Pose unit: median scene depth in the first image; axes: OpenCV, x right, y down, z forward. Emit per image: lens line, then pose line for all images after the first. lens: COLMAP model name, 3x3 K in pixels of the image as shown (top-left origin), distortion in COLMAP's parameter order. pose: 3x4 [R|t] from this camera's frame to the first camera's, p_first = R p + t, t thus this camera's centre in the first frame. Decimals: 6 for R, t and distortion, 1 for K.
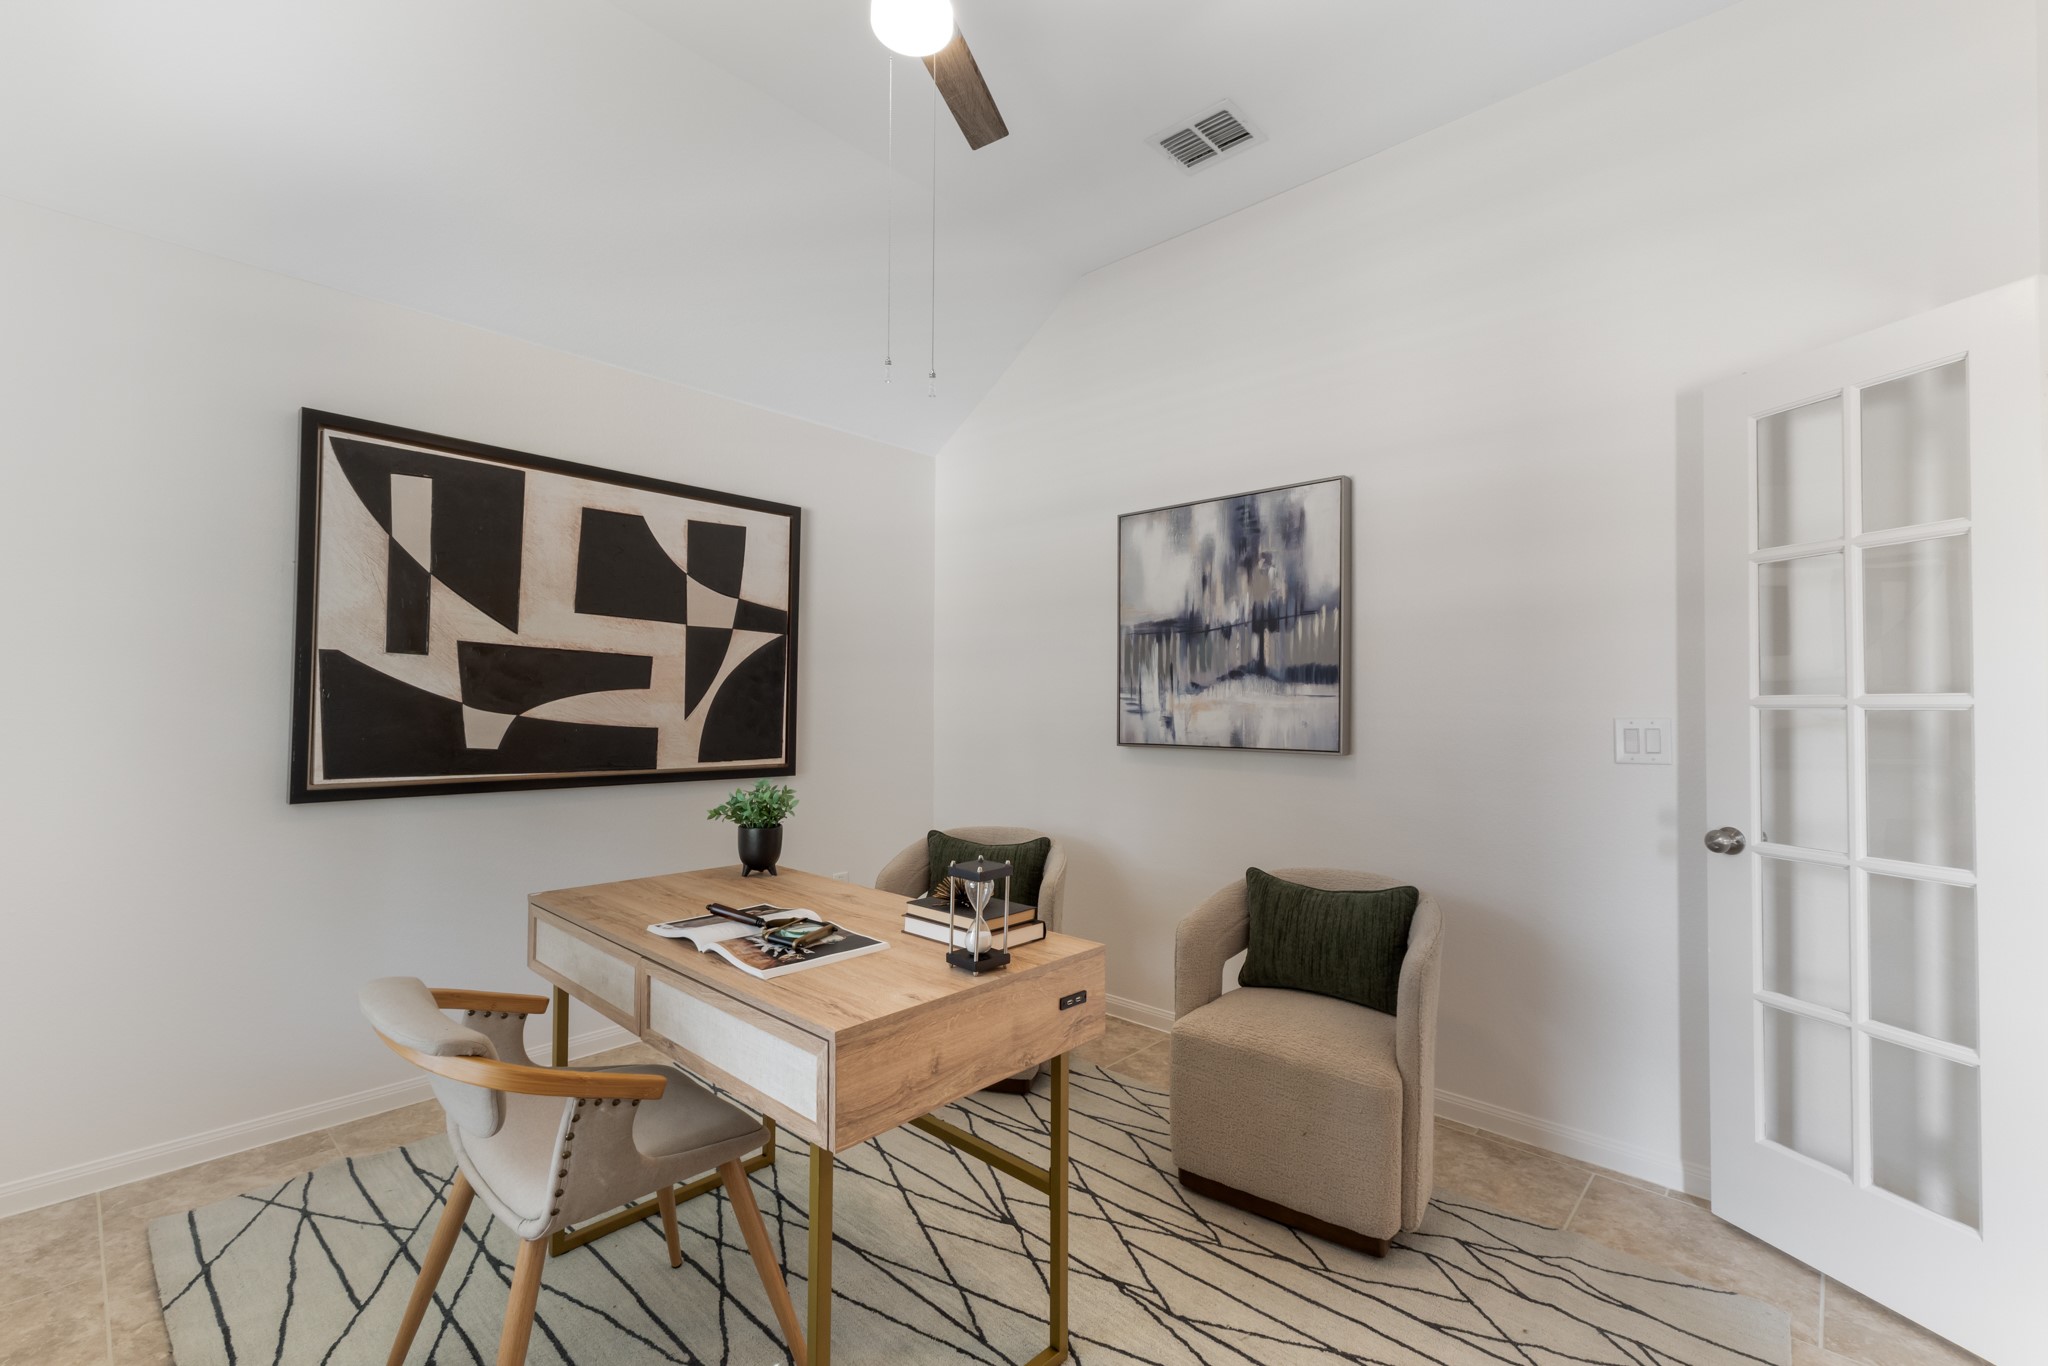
lens RADIAL K [[875.5, 0, 1026.4], [0, 875.5, 688.5], [0, 0, 1]] dist [0.006208, 0.000846]
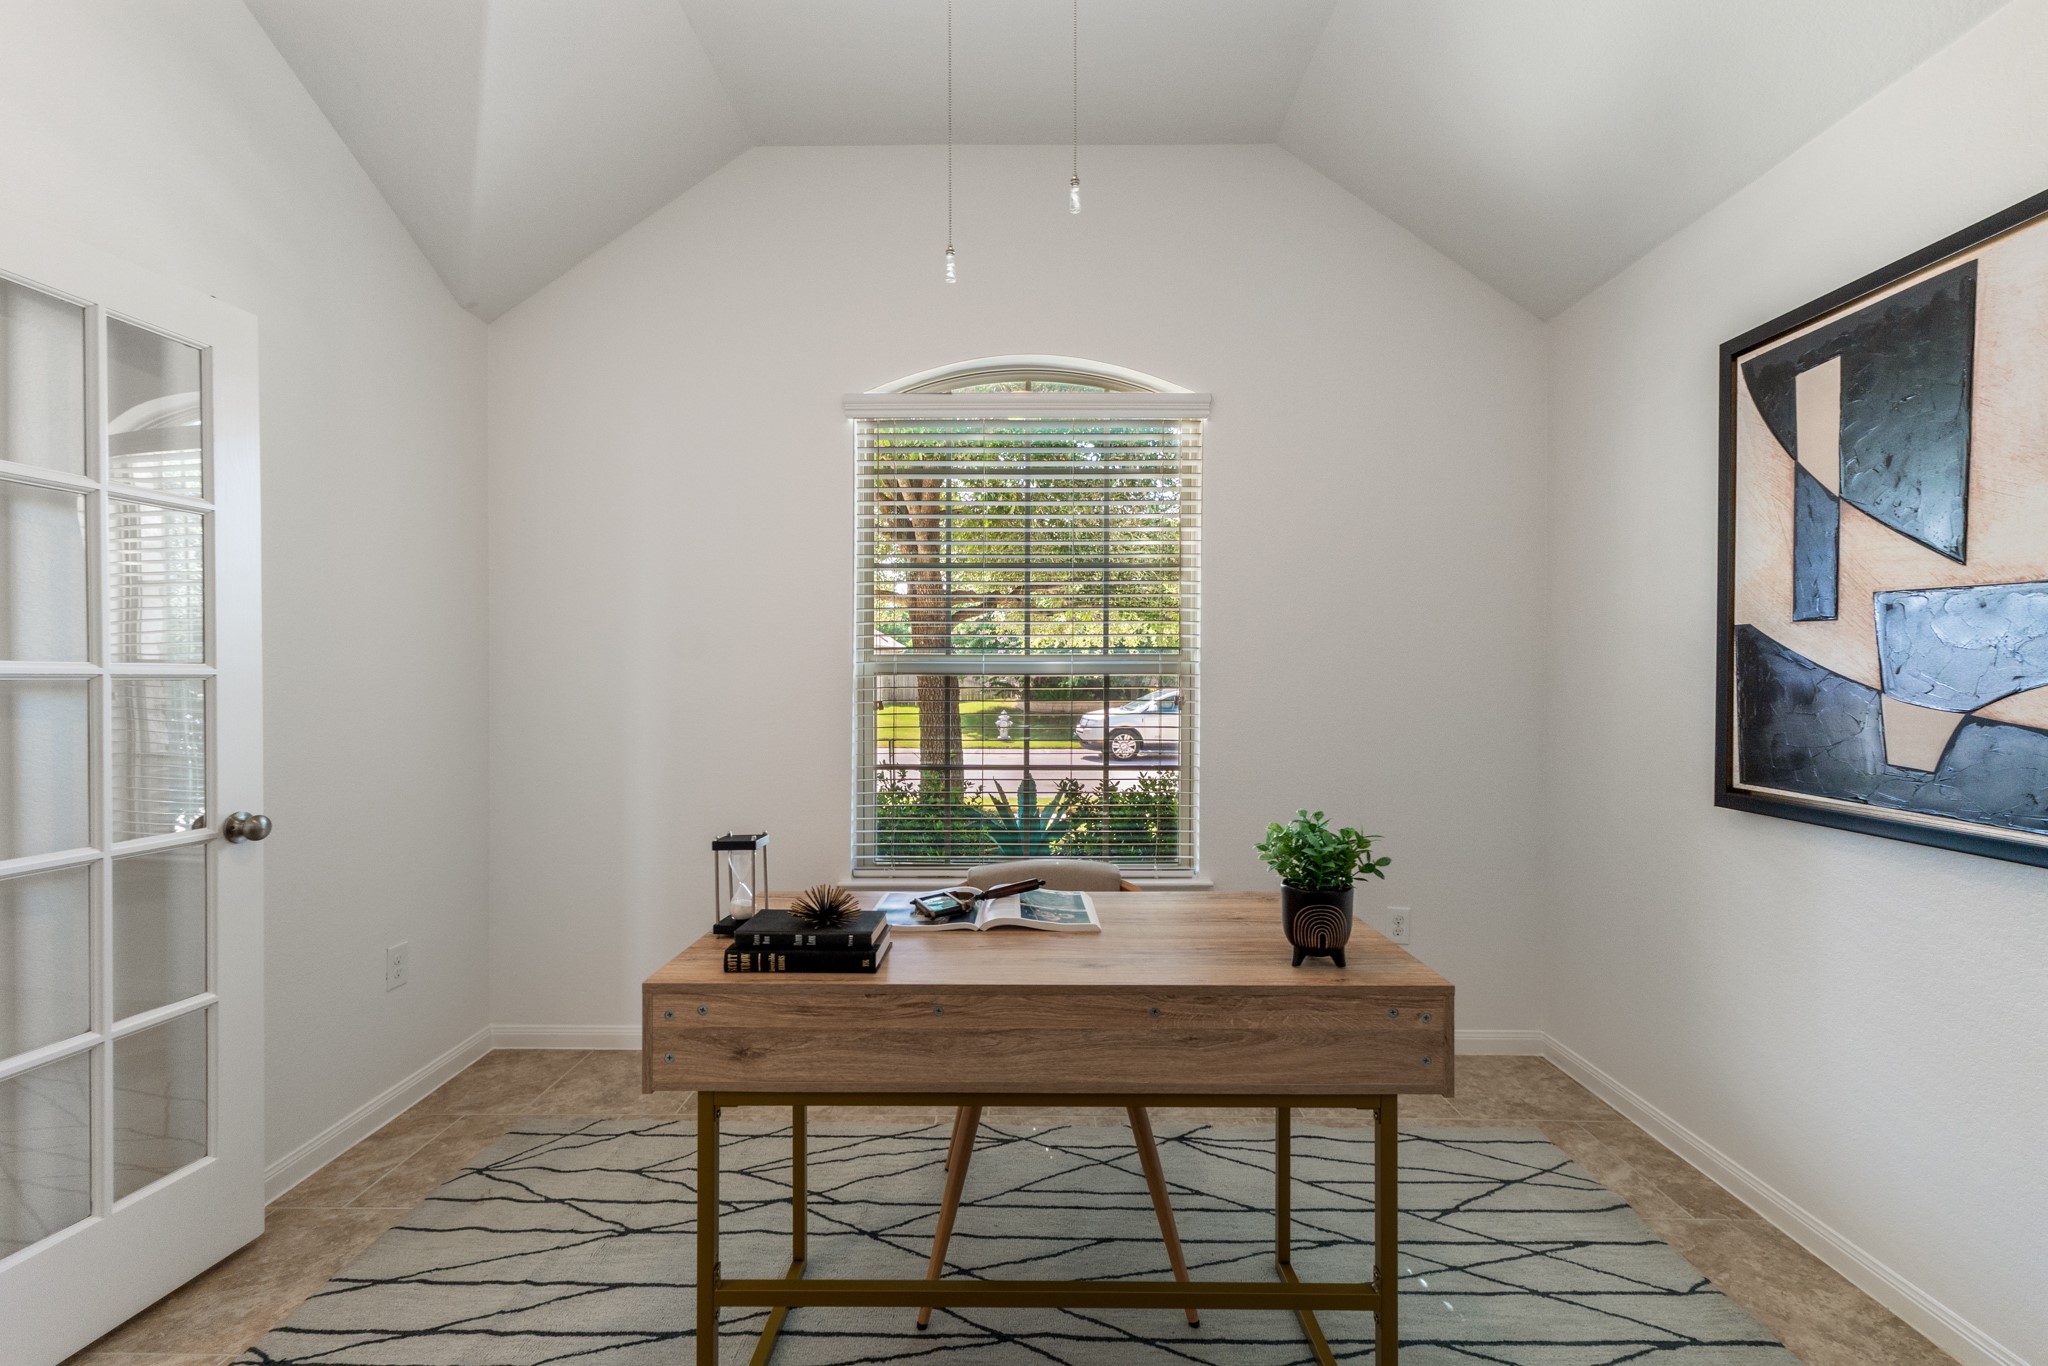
lens RADIAL K [[875.5, 0, 1022.3], [0, 875.5, 686.8], [0, 0, 1]] dist [0.006208, 0.000846]
pose [[-0.744345, -0.005102, -0.667776, 0.247894], [0.005671, 0.999886, -0.013961, 0.020650], [0.667771, -0.014179, -0.744232, 1.146839]]
